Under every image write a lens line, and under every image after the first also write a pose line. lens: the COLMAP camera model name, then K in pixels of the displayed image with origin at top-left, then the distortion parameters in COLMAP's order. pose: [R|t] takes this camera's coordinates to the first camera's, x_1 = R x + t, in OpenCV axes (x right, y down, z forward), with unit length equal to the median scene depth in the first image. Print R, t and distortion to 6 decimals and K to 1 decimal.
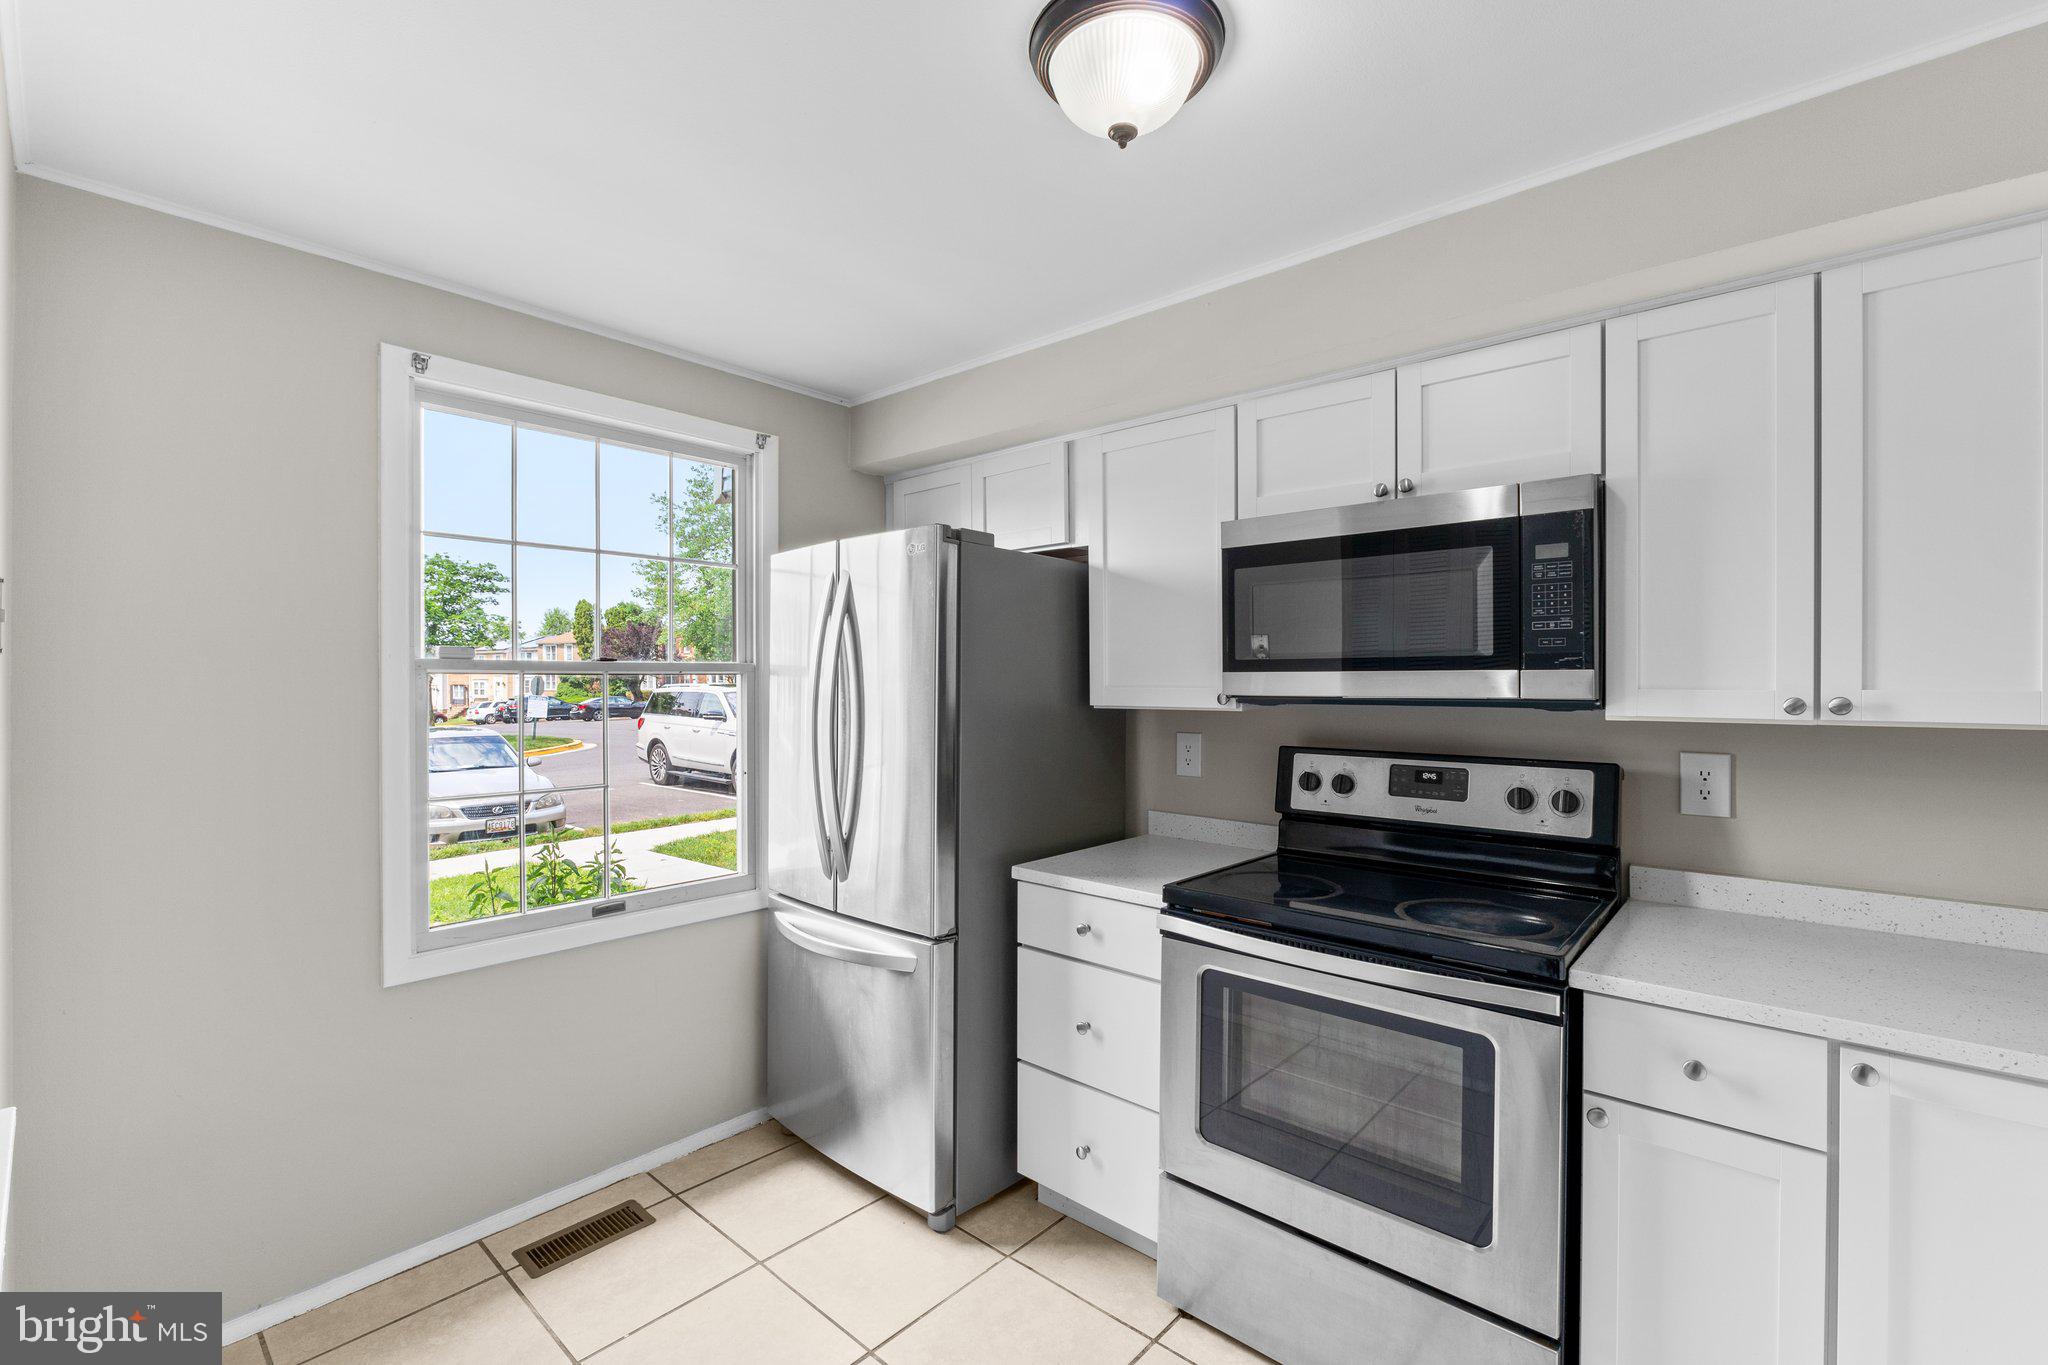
lens RADIAL K [[869.3, 0, 1035.9], [0, 869.3, 685.9], [0, 0, 1]] dist [-0.009715, -0.000082]
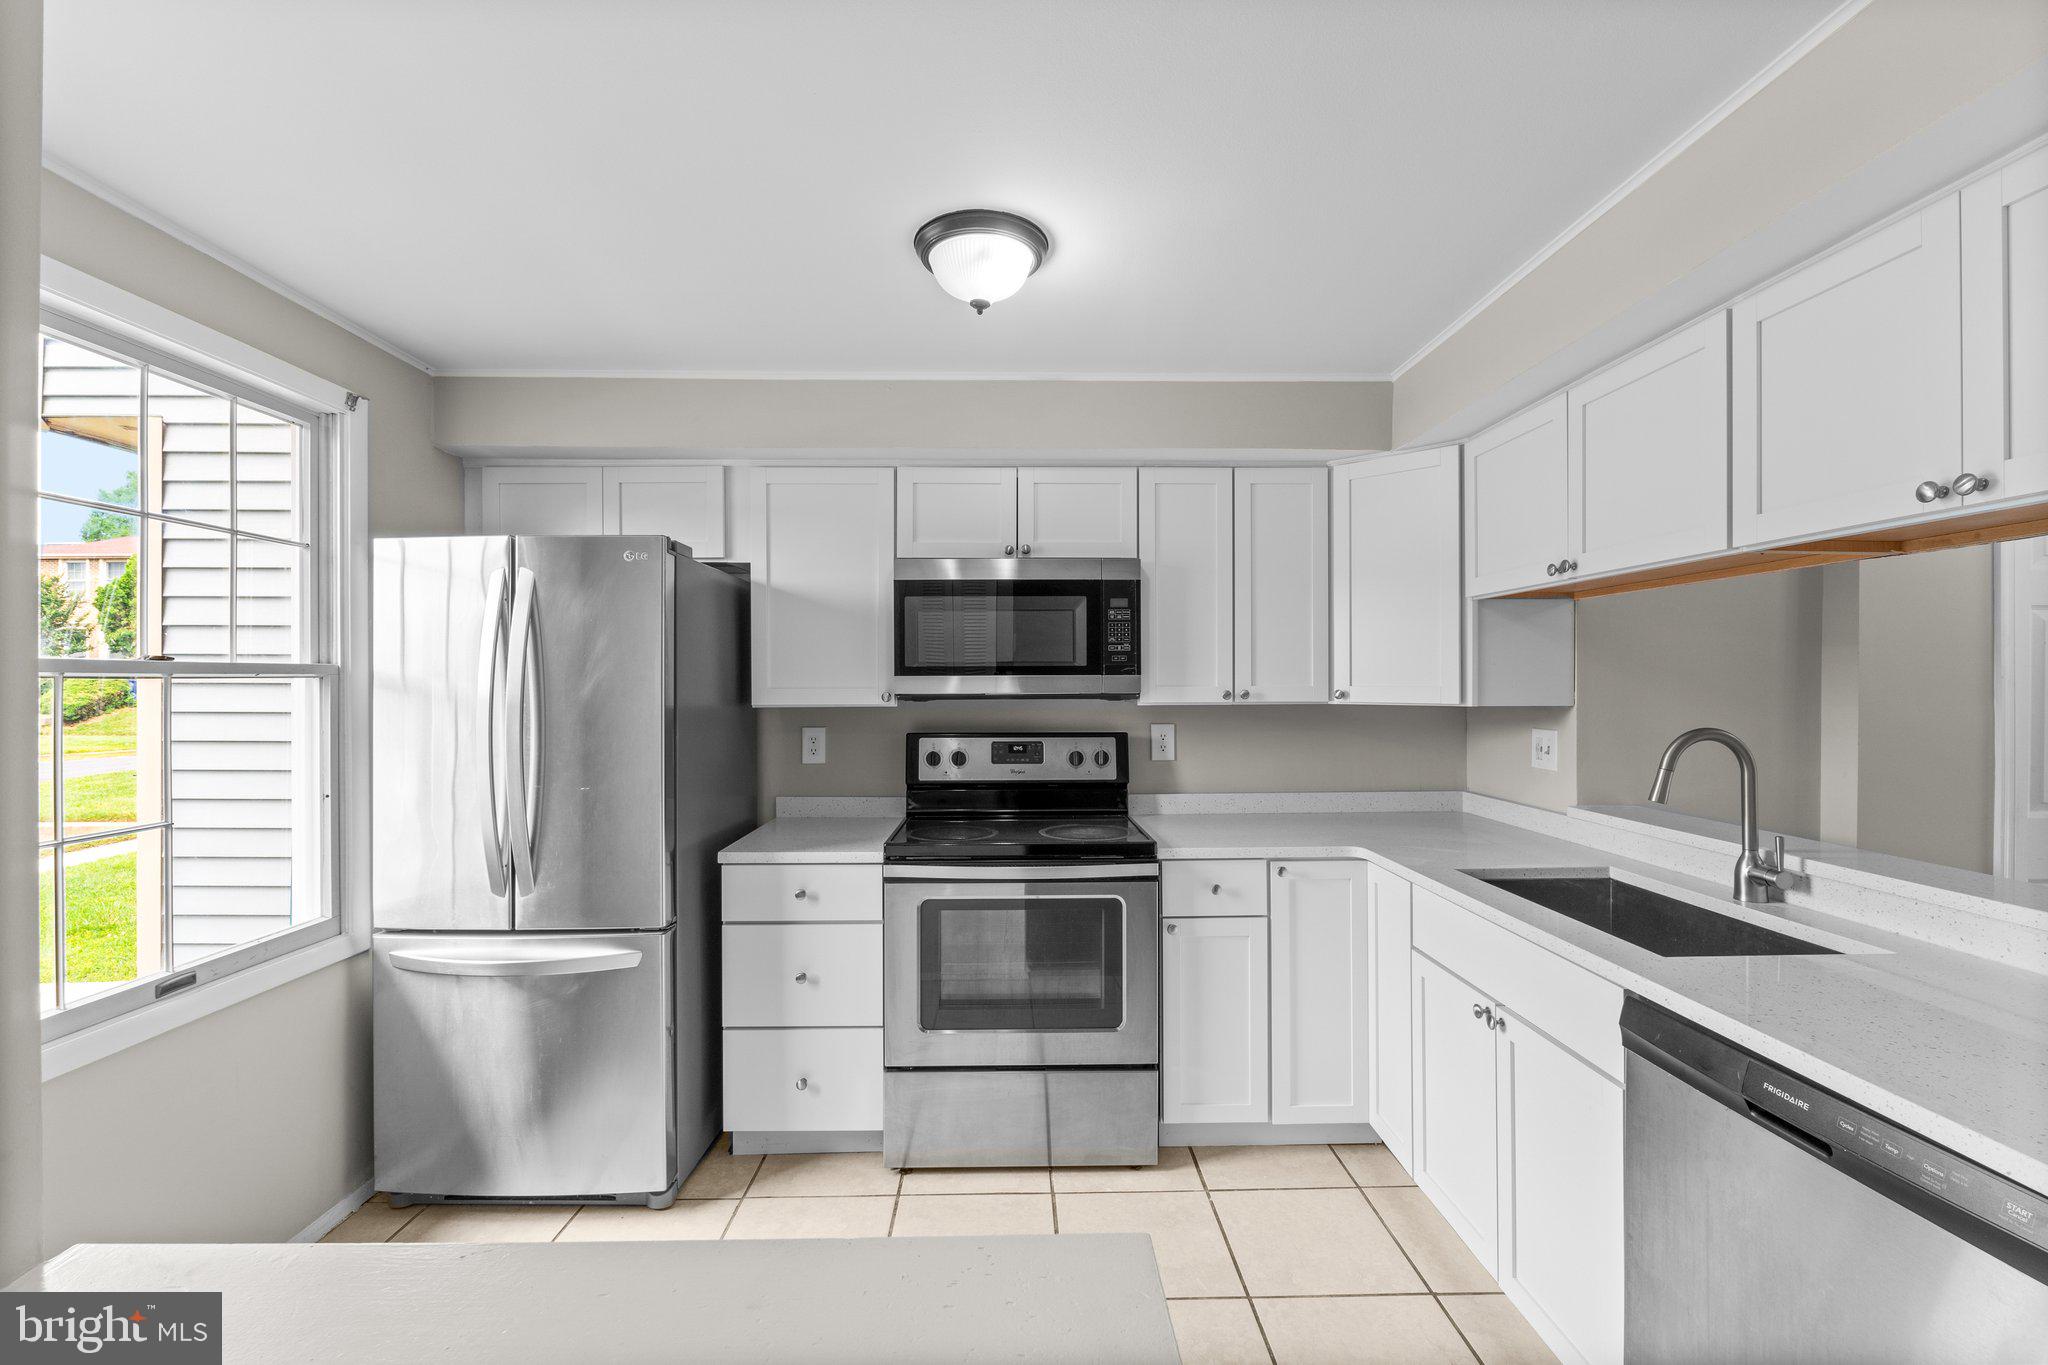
lens RADIAL K [[869.3, 0, 1018.0], [0, 869.3, 682.2], [0, 0, 1]] dist [-0.009715, -0.000082]
pose [[0.742596, -0.004414, 0.669726, -0.512538], [0.007793, 0.999968, -0.002051, -0.002632], [-0.669695, 0.006742, 0.742606, -0.073079]]
